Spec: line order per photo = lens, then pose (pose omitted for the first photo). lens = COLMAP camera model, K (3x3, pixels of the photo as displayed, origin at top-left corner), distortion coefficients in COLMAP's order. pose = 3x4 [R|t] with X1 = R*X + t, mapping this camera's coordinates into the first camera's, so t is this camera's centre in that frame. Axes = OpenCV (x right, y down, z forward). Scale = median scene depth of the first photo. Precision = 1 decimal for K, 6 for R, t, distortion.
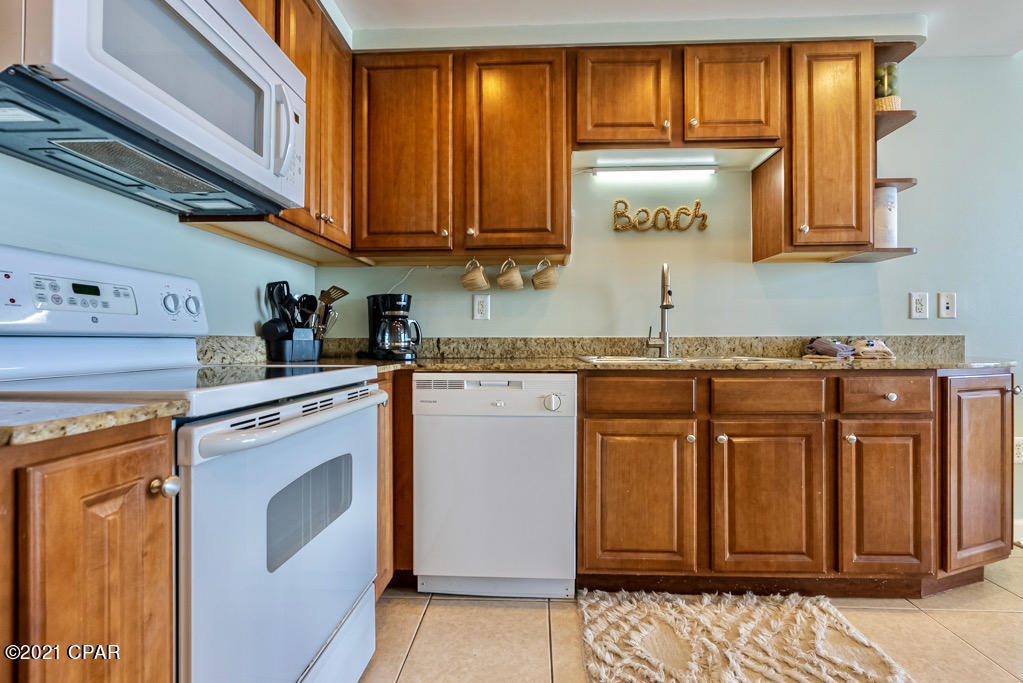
lens RADIAL K [[465.8, 0, 516.7], [0, 465.8, 342.3], [0, 0, 1]] dist [-0.000230, 0.000461]
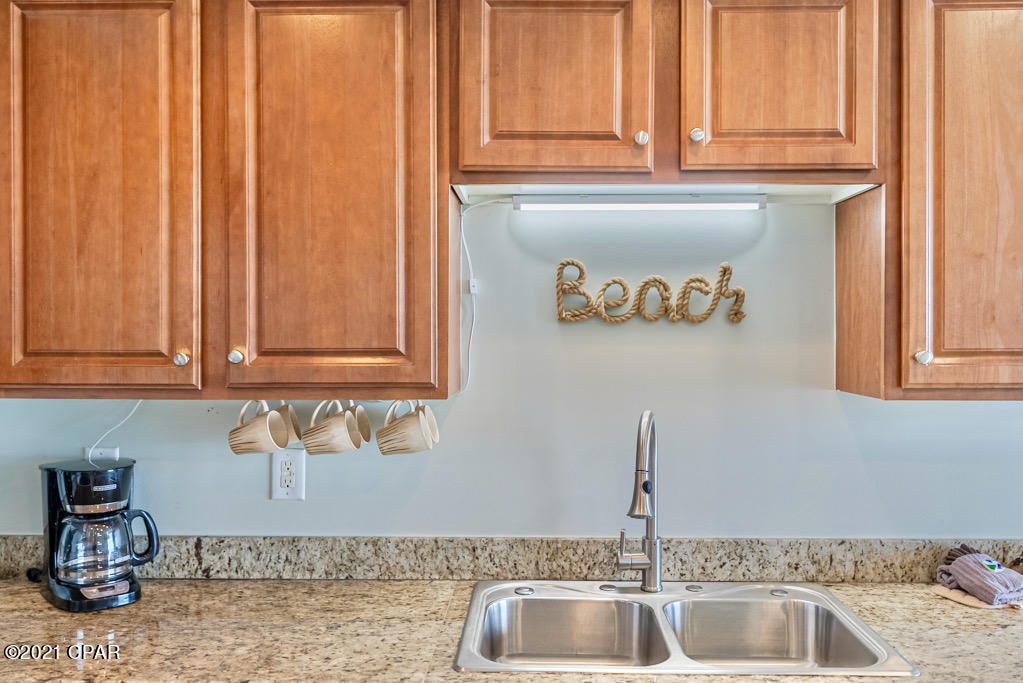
lens RADIAL K [[863.1, 0, 521.1], [0, 863.1, 343.3], [0, 0, 1]] dist [0.006094, 0.007842]
pose [[0.999774, 0.002552, 0.021127, 0.172892], [-0.002799, 0.999928, 0.011681, -0.258742], [-0.021095, -0.011737, 0.999709, 0.103813]]
